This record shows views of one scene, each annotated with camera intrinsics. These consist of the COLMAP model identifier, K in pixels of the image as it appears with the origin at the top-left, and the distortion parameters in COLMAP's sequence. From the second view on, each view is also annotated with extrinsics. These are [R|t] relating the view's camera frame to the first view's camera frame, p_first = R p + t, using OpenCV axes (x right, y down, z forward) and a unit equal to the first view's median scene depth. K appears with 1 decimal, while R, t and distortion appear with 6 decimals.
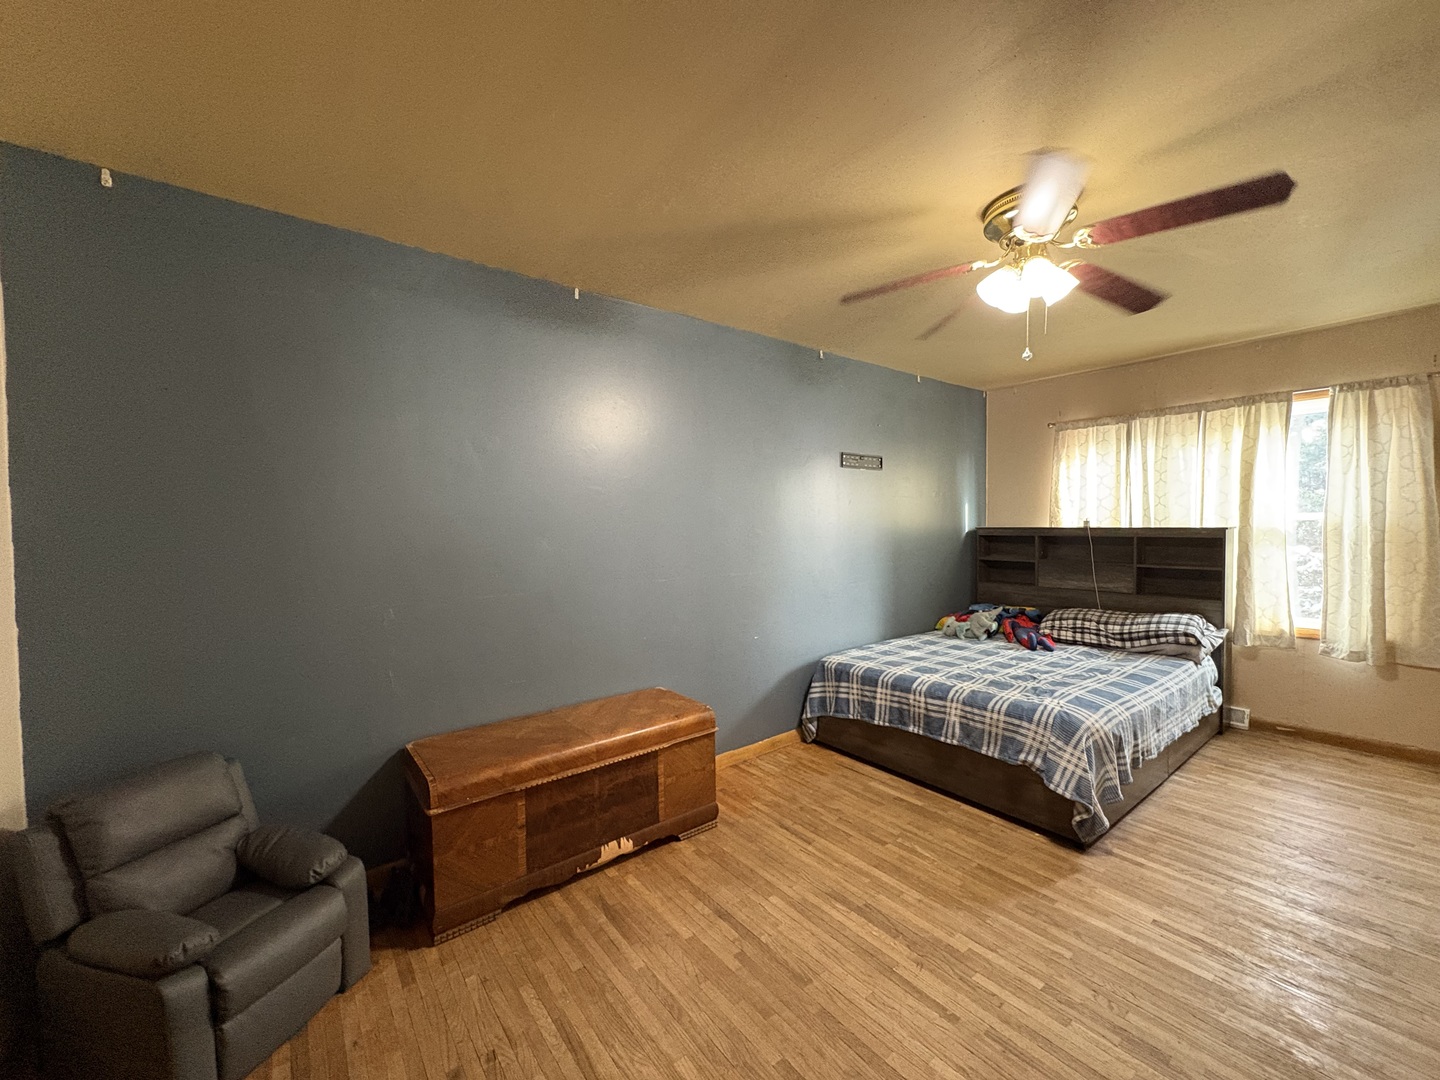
lens RADIAL K [[571.8, 0, 718.9], [0, 571.8, 542.7], [0, 0, 1]] dist [-0.000831, 0.000058]
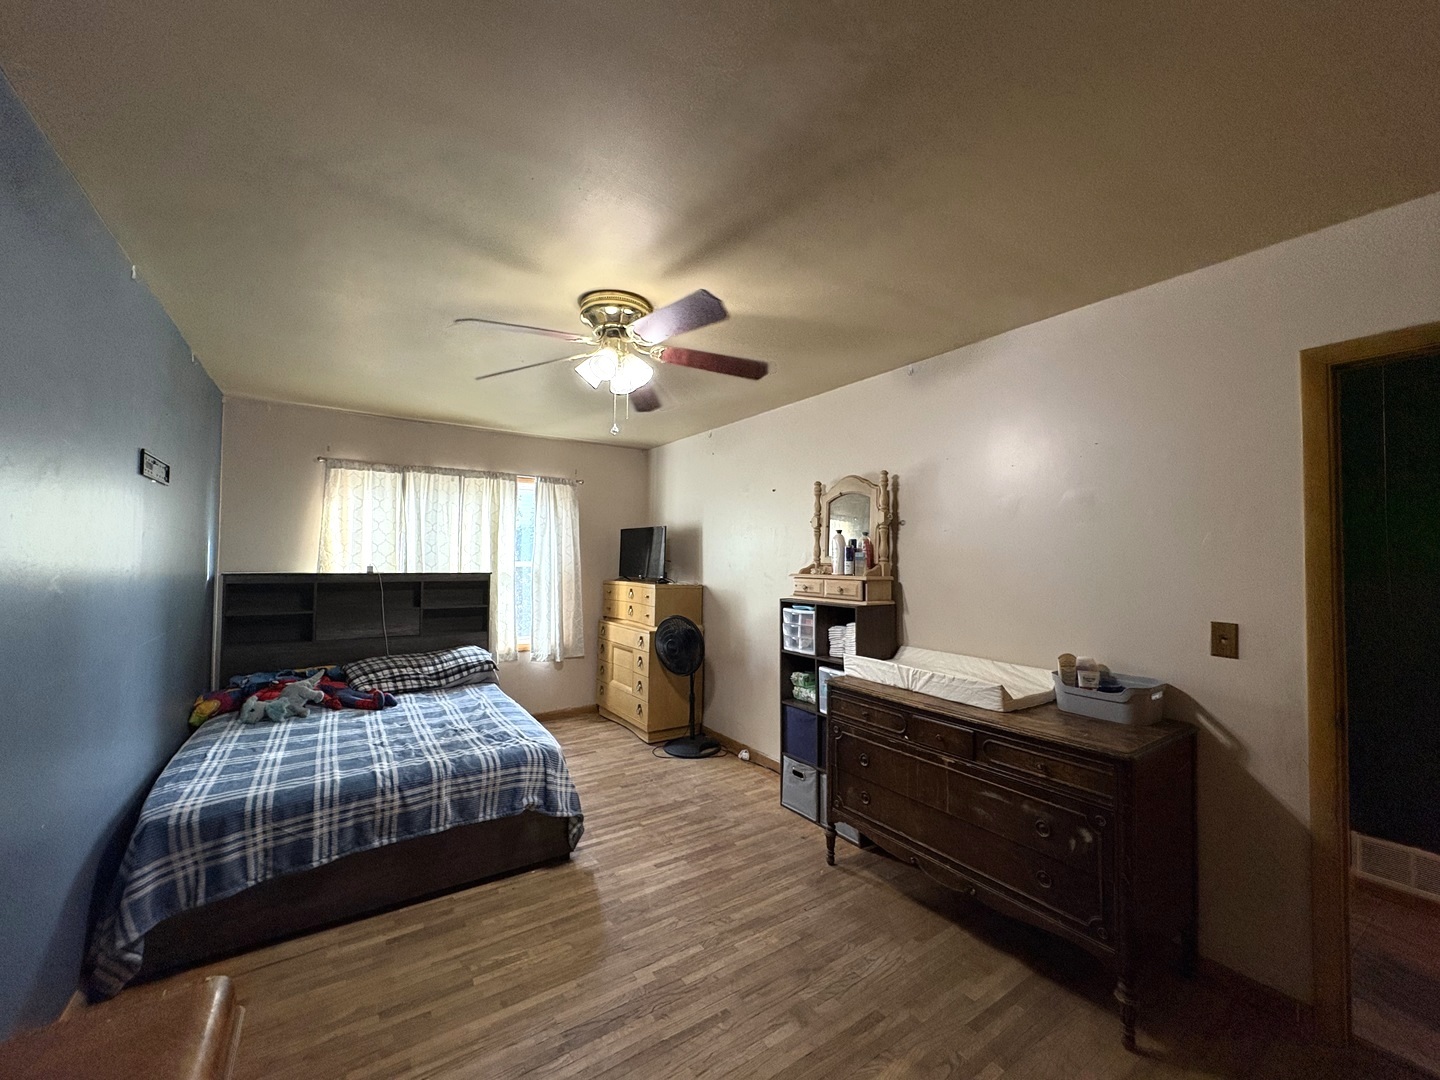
lens RADIAL K [[571.8, 0, 718.9], [0, 571.8, 542.7], [0, 0, 1]] dist [-0.000831, 0.000058]
pose [[0.069078, 0.042732, 0.996696, -0.352908], [0.026112, 0.998662, -0.044626, -0.023708], [-0.997269, 0.029108, 0.067869, 0.421327]]
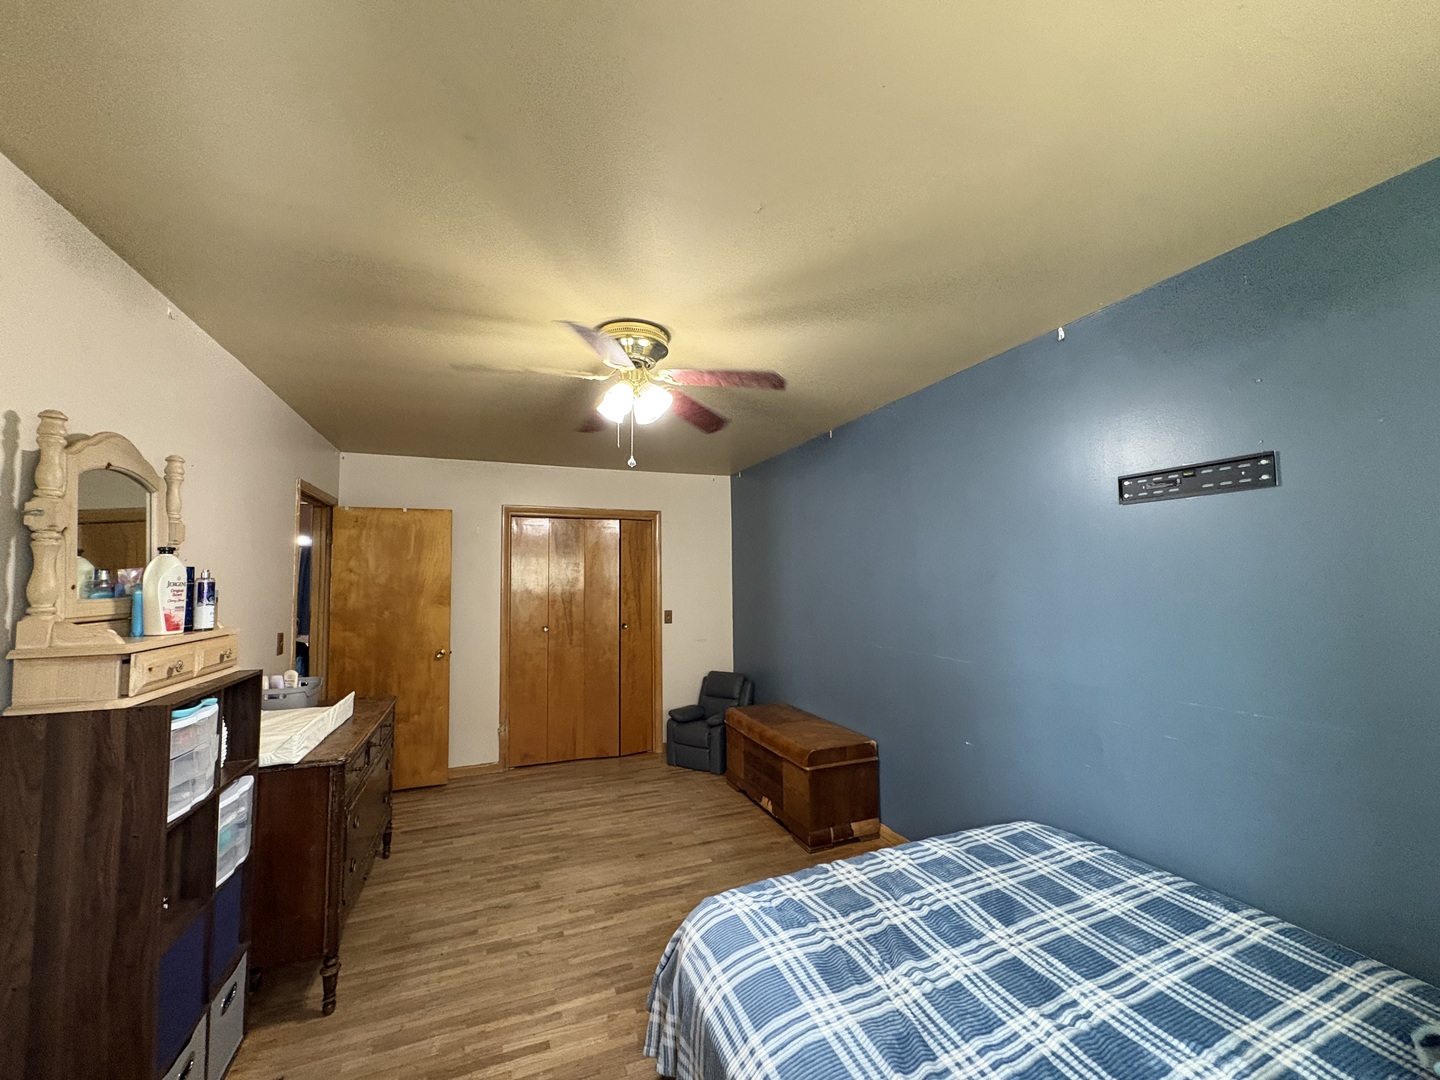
lens RADIAL K [[571.8, 0, 718.9], [0, 571.8, 542.7], [0, 0, 1]] dist [-0.000831, 0.000058]
pose [[-0.279003, -0.045396, -0.959216, 0.926500], [-0.020329, 0.998937, -0.041363, -0.073321], [0.960075, 0.007960, -0.279630, 0.872136]]
